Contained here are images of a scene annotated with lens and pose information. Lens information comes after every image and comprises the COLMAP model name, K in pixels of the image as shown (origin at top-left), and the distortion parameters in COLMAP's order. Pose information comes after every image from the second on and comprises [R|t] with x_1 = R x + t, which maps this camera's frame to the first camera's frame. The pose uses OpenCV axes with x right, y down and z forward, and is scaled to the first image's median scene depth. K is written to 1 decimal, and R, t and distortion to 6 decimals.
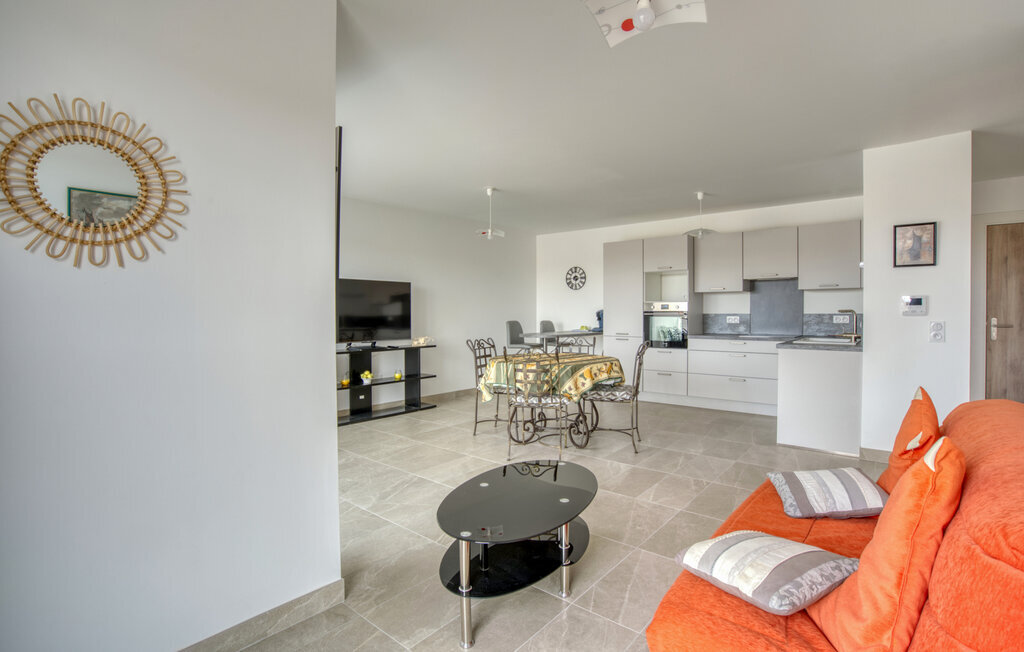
lens RADIAL K [[465.5, 0, 511.6], [0, 465.5, 318.6], [0, 0, 1]] dist [0.000188, 0.000132]
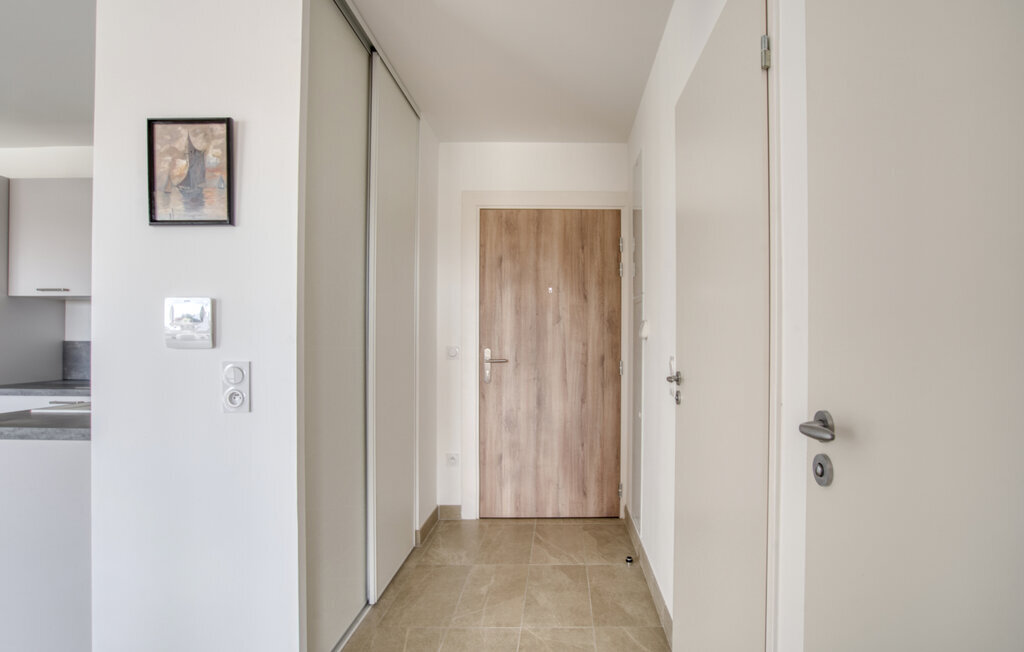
lens RADIAL K [[494.2, 0, 511.1], [0, 494.2, 340.5], [0, 0, 1]] dist [-0.046968, 0.000209]
pose [[0.839377, 0.003258, 0.543540, 0.692239], [0.002508, 0.999948, -0.009865, -0.006111], [-0.543544, 0.009644, 0.839326, 0.399256]]
